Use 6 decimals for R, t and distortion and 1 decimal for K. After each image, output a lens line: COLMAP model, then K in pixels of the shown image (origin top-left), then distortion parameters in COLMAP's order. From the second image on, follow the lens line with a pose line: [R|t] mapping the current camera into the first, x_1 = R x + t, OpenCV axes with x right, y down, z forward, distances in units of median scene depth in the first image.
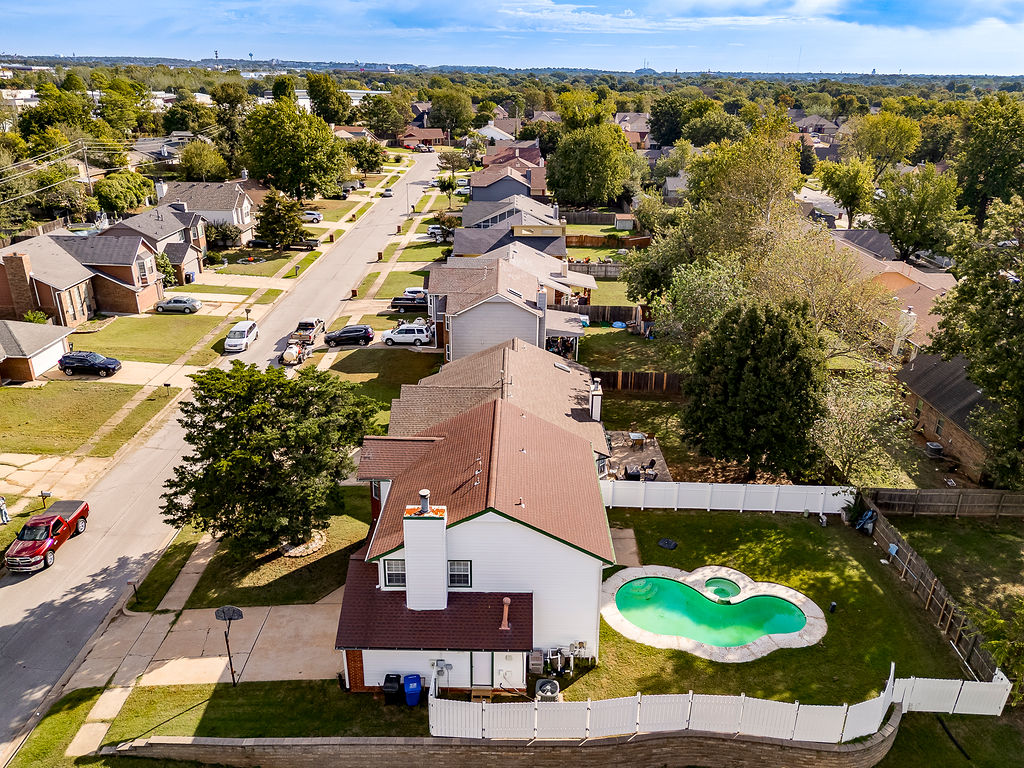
lens RADIAL K [[754.9, 0, 511.4], [0, 754.9, 378.9], [0, 0, 1]] dist [0.068978, -0.061952]
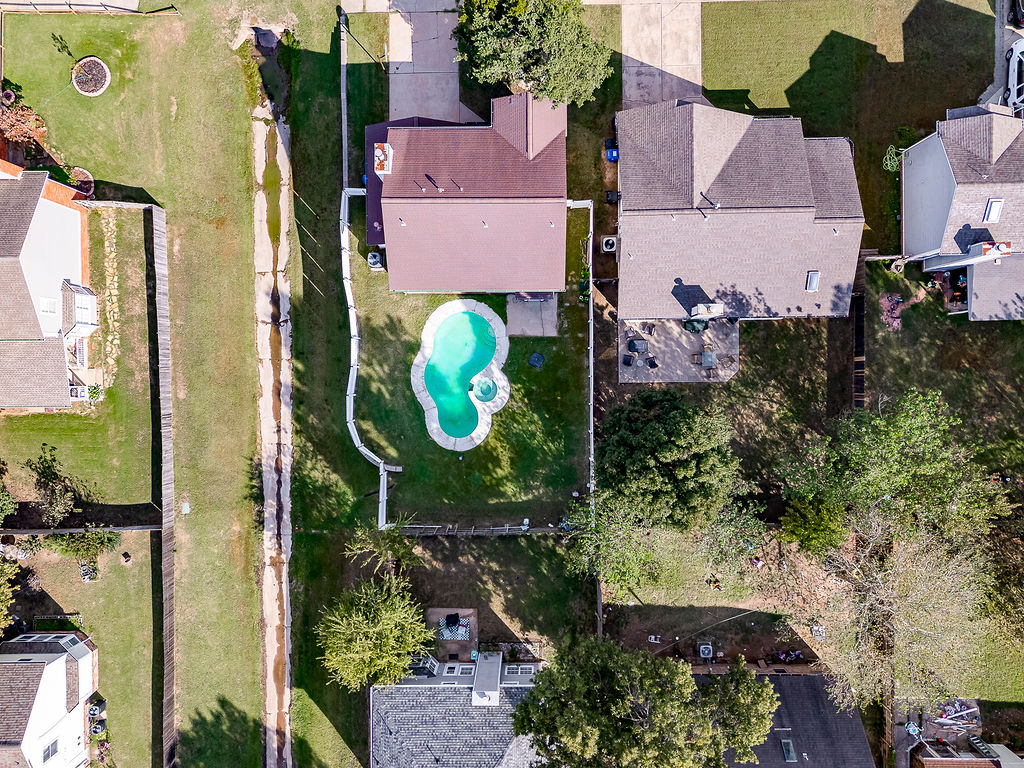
lens RADIAL K [[754.9, 0, 511.4], [0, 754.9, 378.9], [0, 0, 1]] dist [0.068978, -0.061952]
pose [[0.015154, 0.999853, -0.008046, 0.262320], [-0.367632, 0.013055, 0.929880, -1.008456], [0.929848, -0.011133, 0.367776, 0.519555]]
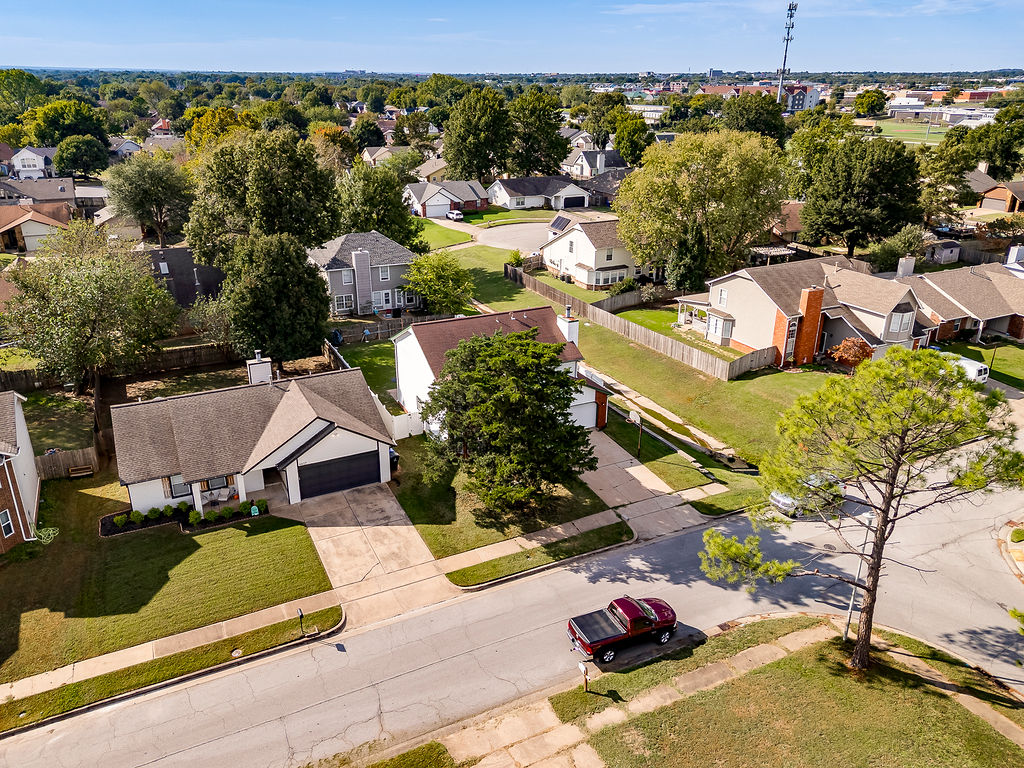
lens RADIAL K [[754.9, 0, 511.4], [0, 754.9, 378.9], [0, 0, 1]] dist [0.068978, -0.061952]
pose [[-0.453071, -0.341671, 0.823400, -1.221862], [0.329080, 0.794305, 0.510672, -0.517574], [-0.828513, 0.502335, -0.247439, 1.253160]]
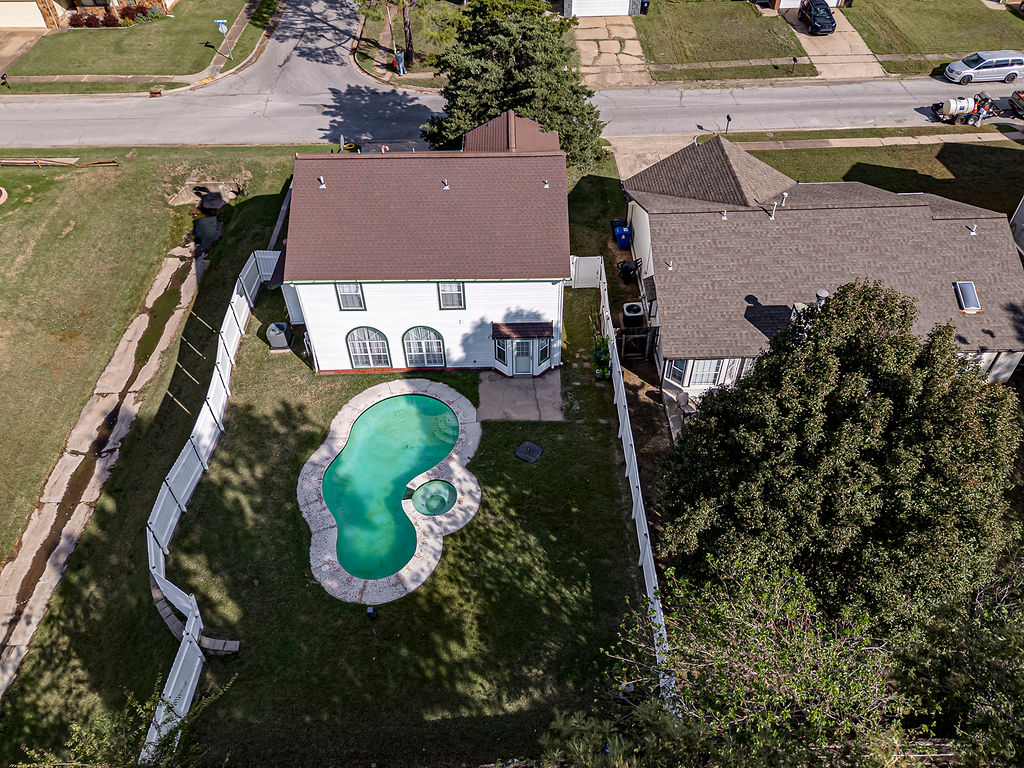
lens RADIAL K [[754.9, 0, 511.4], [0, 754.9, 378.9], [0, 0, 1]] dist [0.068978, -0.061952]
pose [[0.022805, 0.687597, -0.725735, 0.717750], [-0.360324, 0.682788, 0.635584, -0.294584], [0.932548, 0.247006, 0.263329, 0.823704]]
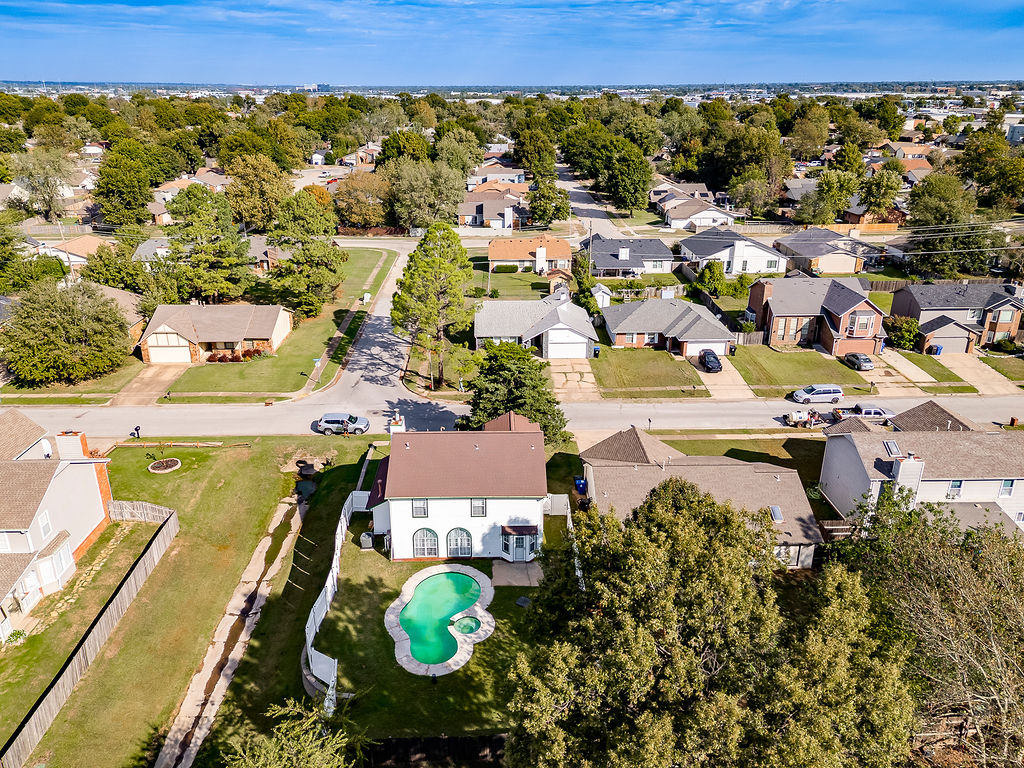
lens RADIAL K [[754.9, 0, 511.4], [0, 754.9, 378.9], [0, 0, 1]] dist [0.068978, -0.061952]
pose [[0.033848, 0.347471, -0.937080, 1.264746], [-0.374922, 0.873557, 0.310374, -0.472704], [0.926438, 0.340826, 0.159843, 0.713416]]
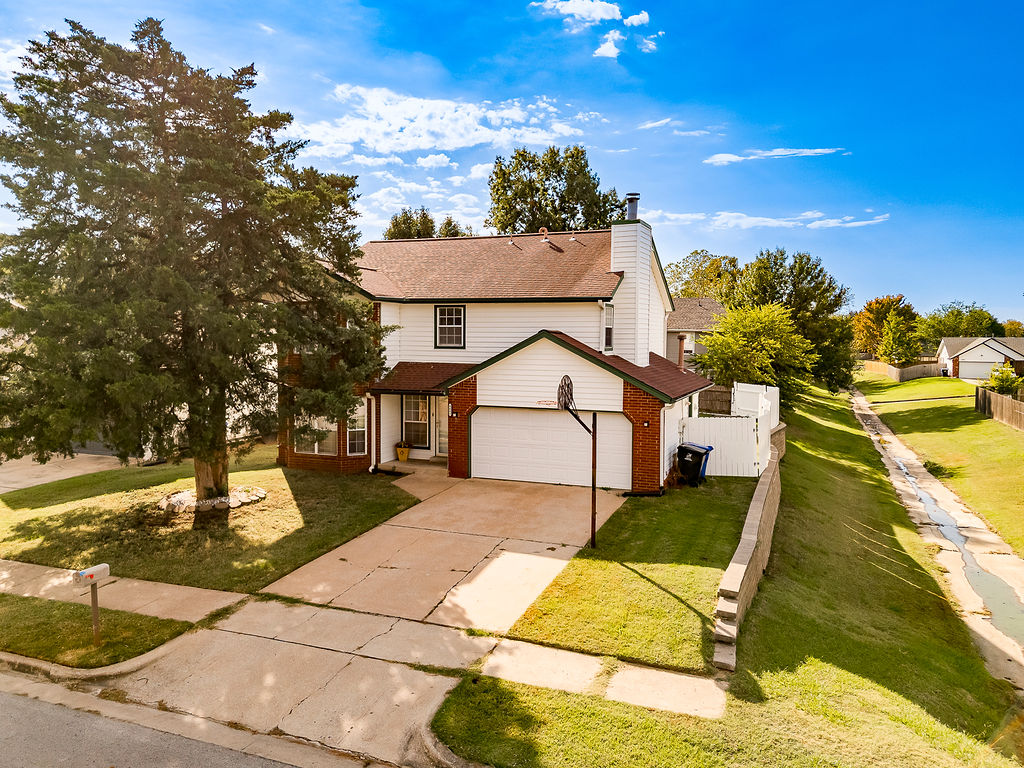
lens RADIAL K [[754.9, 0, 511.4], [0, 754.9, 378.9], [0, 0, 1]] dist [0.068978, -0.061952]
pose [[0.374943, -0.046105, 0.925901, -0.671871], [0.348904, 0.932345, -0.094863, 0.266647], [-0.858885, 0.358618, 0.365662, 0.680415]]
